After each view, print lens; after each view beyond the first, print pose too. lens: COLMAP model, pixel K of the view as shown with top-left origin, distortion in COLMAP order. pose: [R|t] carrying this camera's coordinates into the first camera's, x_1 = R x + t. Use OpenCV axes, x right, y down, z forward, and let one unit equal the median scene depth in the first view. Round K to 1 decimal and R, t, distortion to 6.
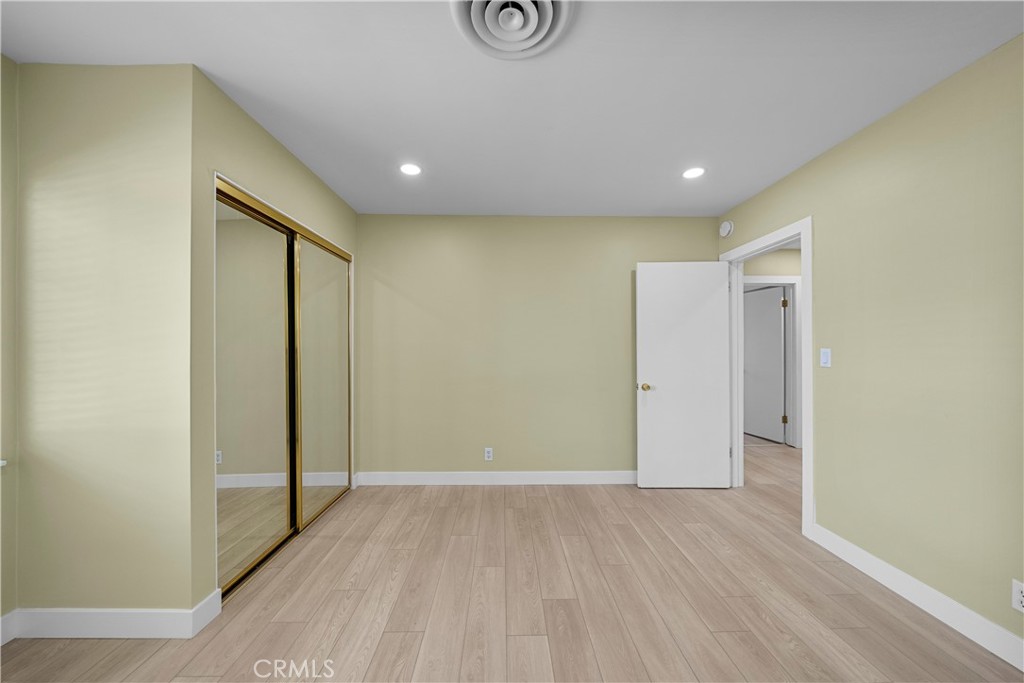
lens RADIAL K [[357.8, 0, 509.7], [0, 357.8, 340.4], [0, 0, 1]] dist [-0.006896, -0.000217]
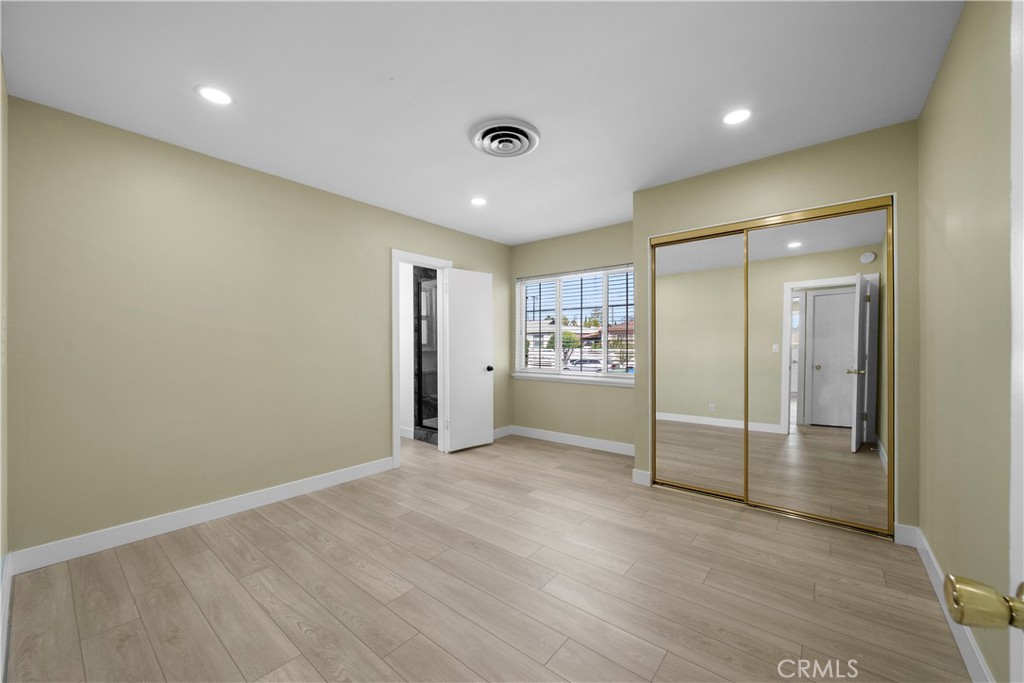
lens RADIAL K [[381.7, 0, 504.2], [0, 381.7, 341.4], [0, 0, 1]] dist [-0.003418, -0.000115]
pose [[-0.659196, -0.008115, -0.751928, 0.789706], [0.017974, 0.999486, -0.026544, 0.056179], [0.751757, -0.031013, -0.658711, 1.237756]]
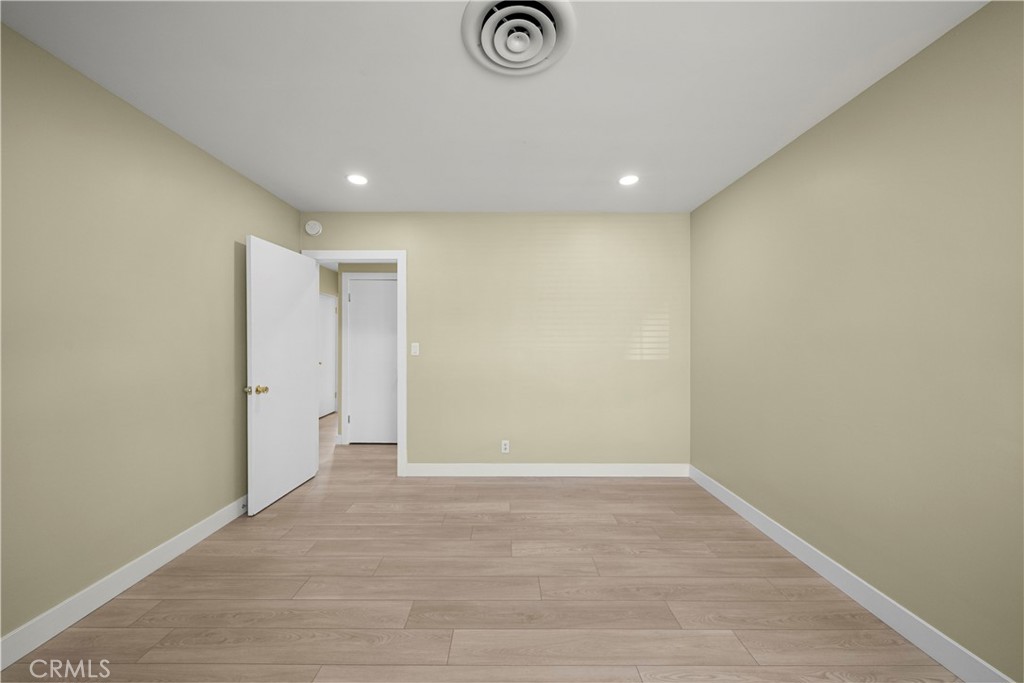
lens RADIAL K [[366.3, 0, 510.0], [0, 366.3, 337.6], [0, 0, 1]] dist [-0.000324, 0.000075]
pose [[0.011529, 0.009873, 0.999885, -0.621140], [-0.024234, 0.999660, -0.009591, 0.005340], [-0.999640, -0.024121, 0.011765, 0.561952]]
